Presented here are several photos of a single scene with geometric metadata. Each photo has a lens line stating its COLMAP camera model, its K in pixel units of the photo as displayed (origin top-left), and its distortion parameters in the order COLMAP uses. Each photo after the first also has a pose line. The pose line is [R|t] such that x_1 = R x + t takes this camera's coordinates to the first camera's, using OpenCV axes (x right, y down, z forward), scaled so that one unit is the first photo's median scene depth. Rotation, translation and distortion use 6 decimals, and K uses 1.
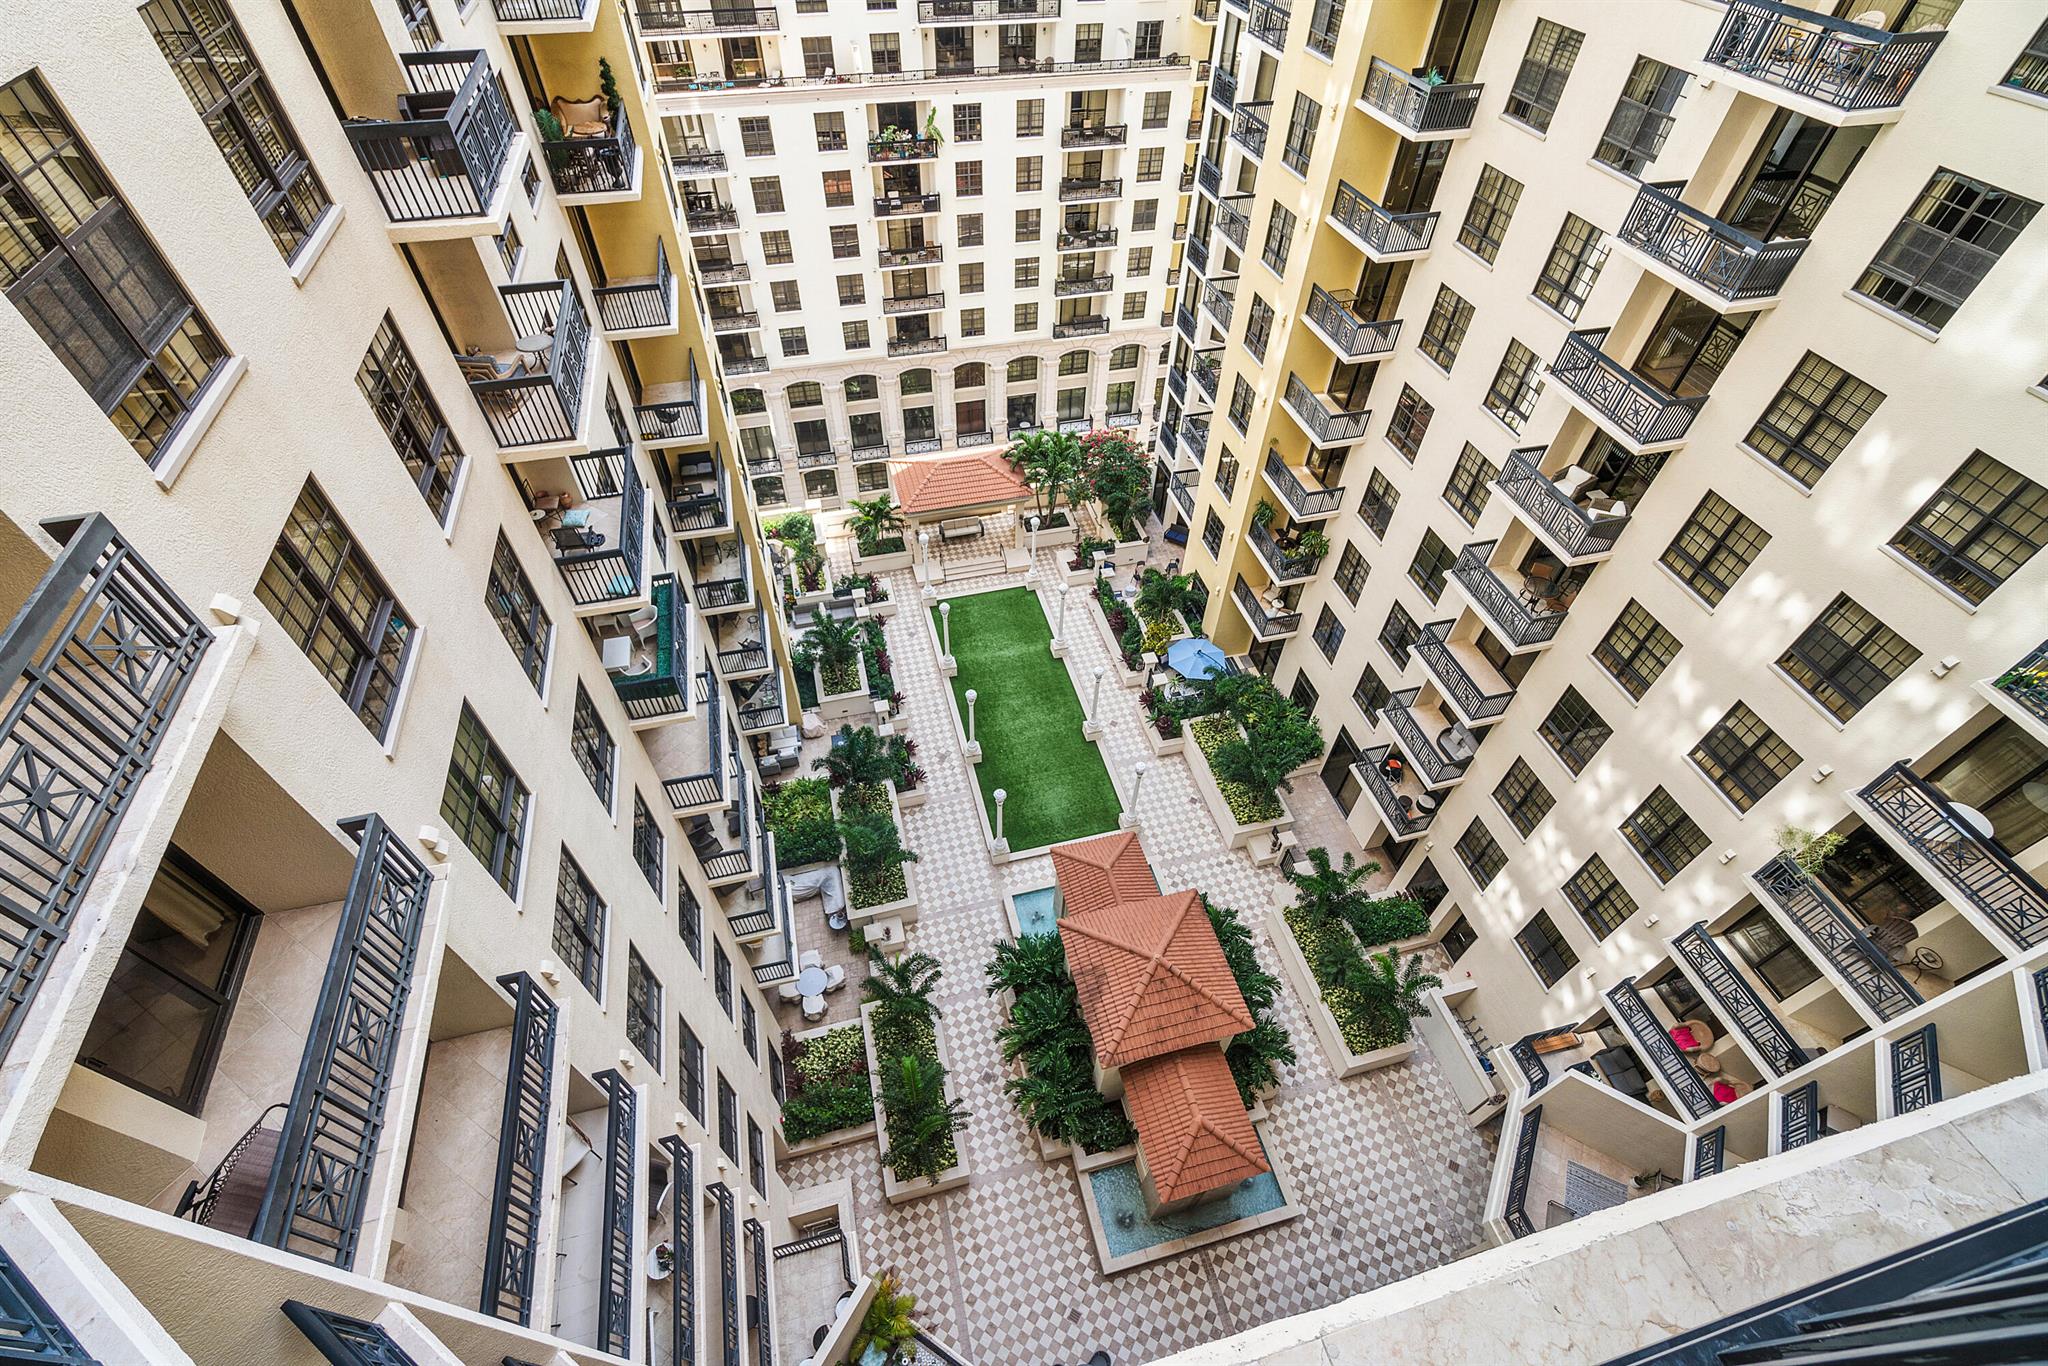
lens RADIAL K [[915.5, 0, 1009.6], [0, 915.5, 678.8], [0, 0, 1]] dist [-0.000073, 0.009307]
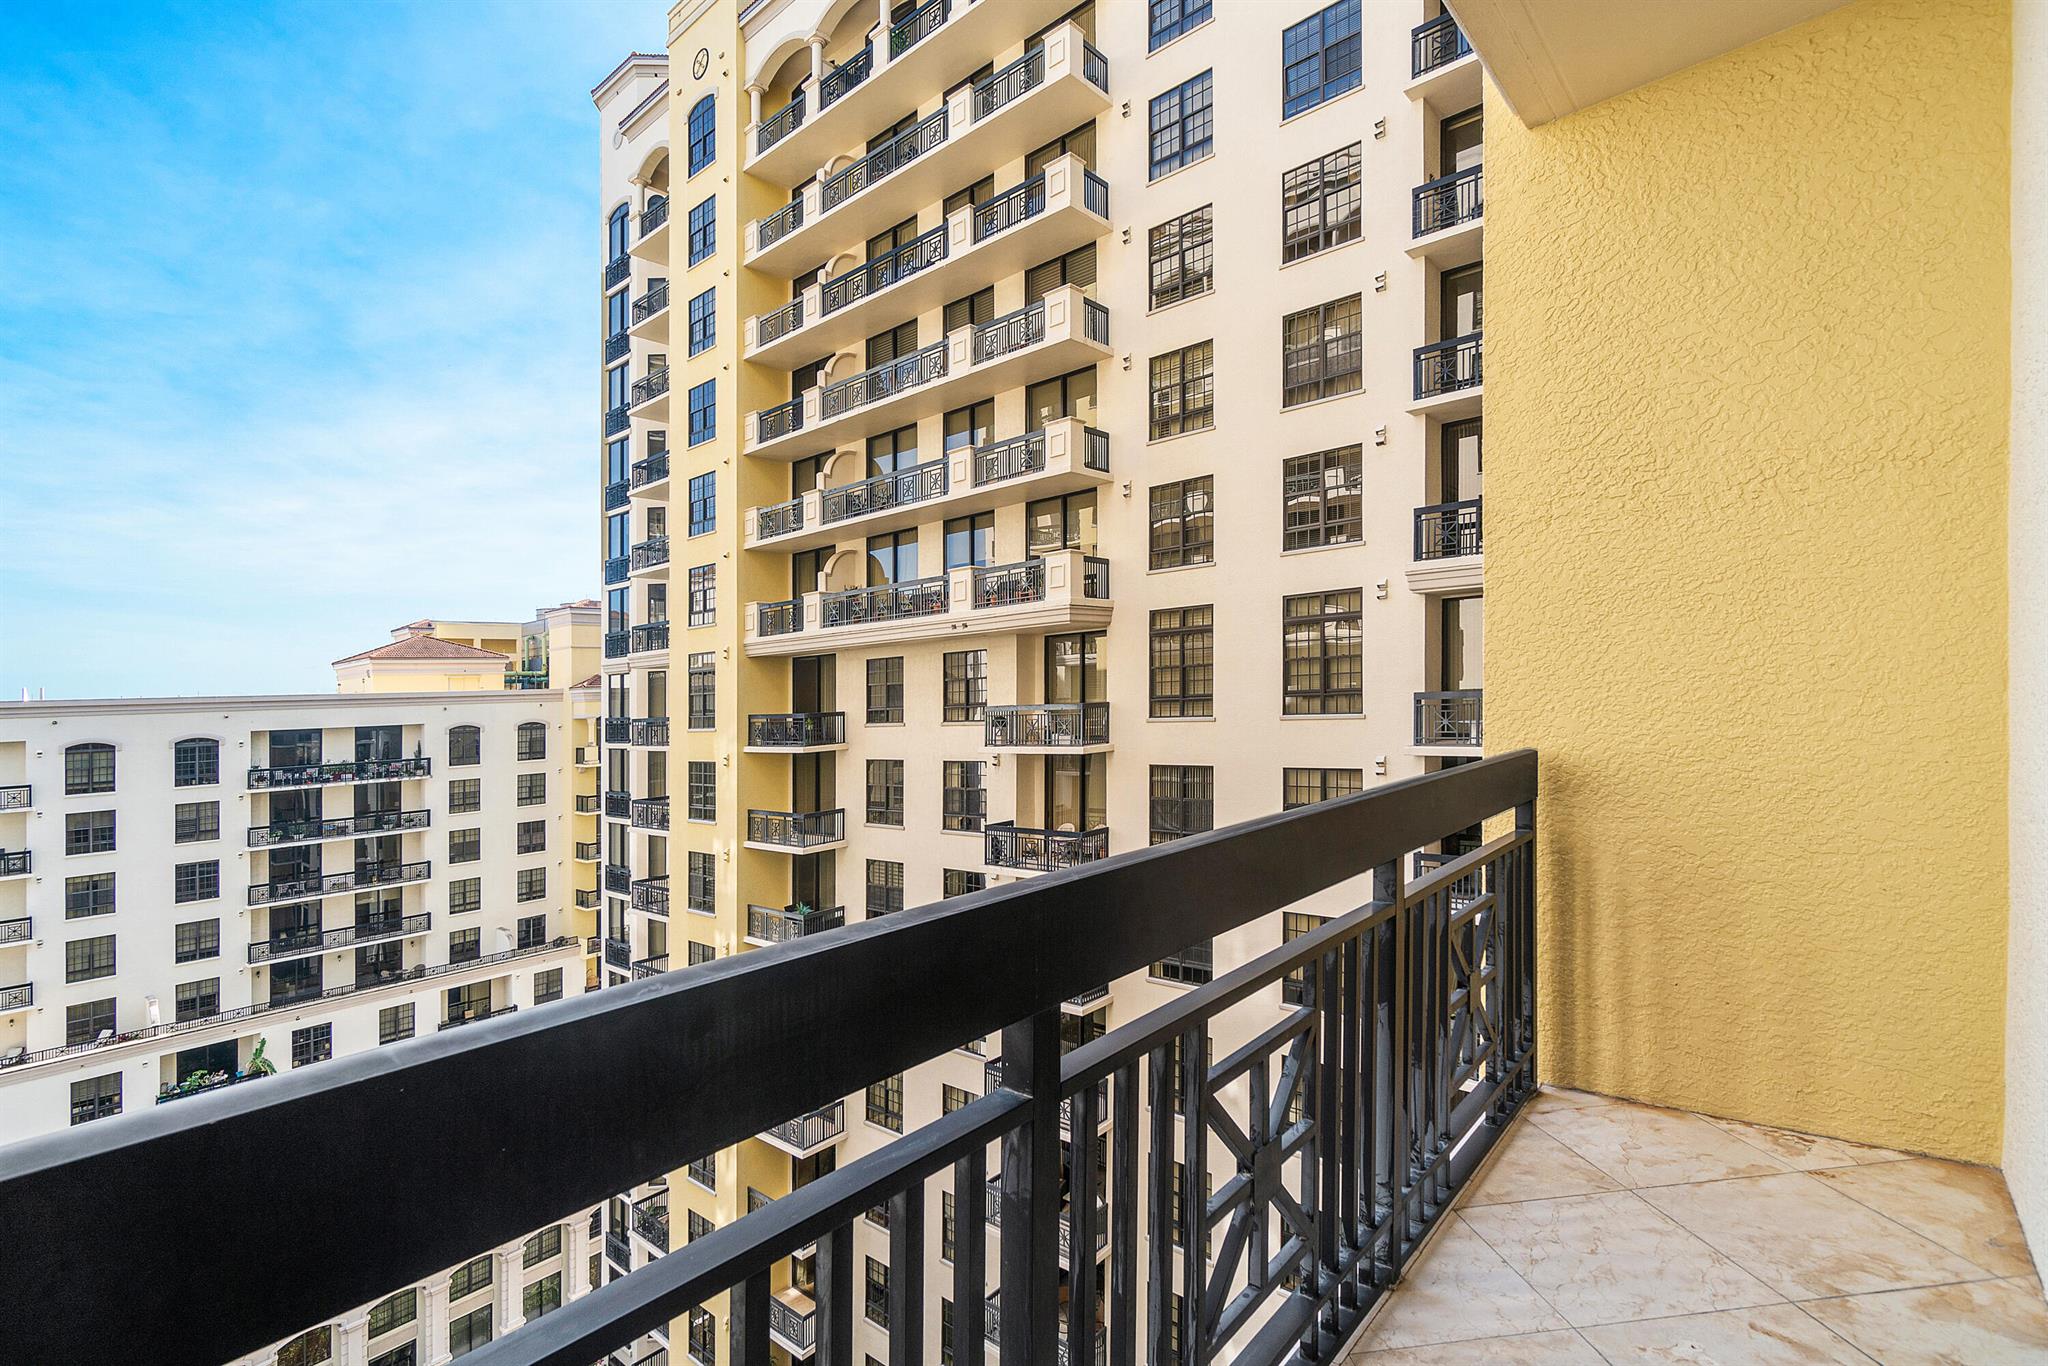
lens RADIAL K [[942.3, 0, 1023.0], [0, 942.3, 800.4], [0, 0, 1]] dist [-0.001920, 0.000001]
pose [[0.819757, -0.012290, 0.572580, -0.002562], [0.424653, 0.683867, -0.593293, 0.140629], [-0.384277, 0.729504, 0.565823, 0.150005]]
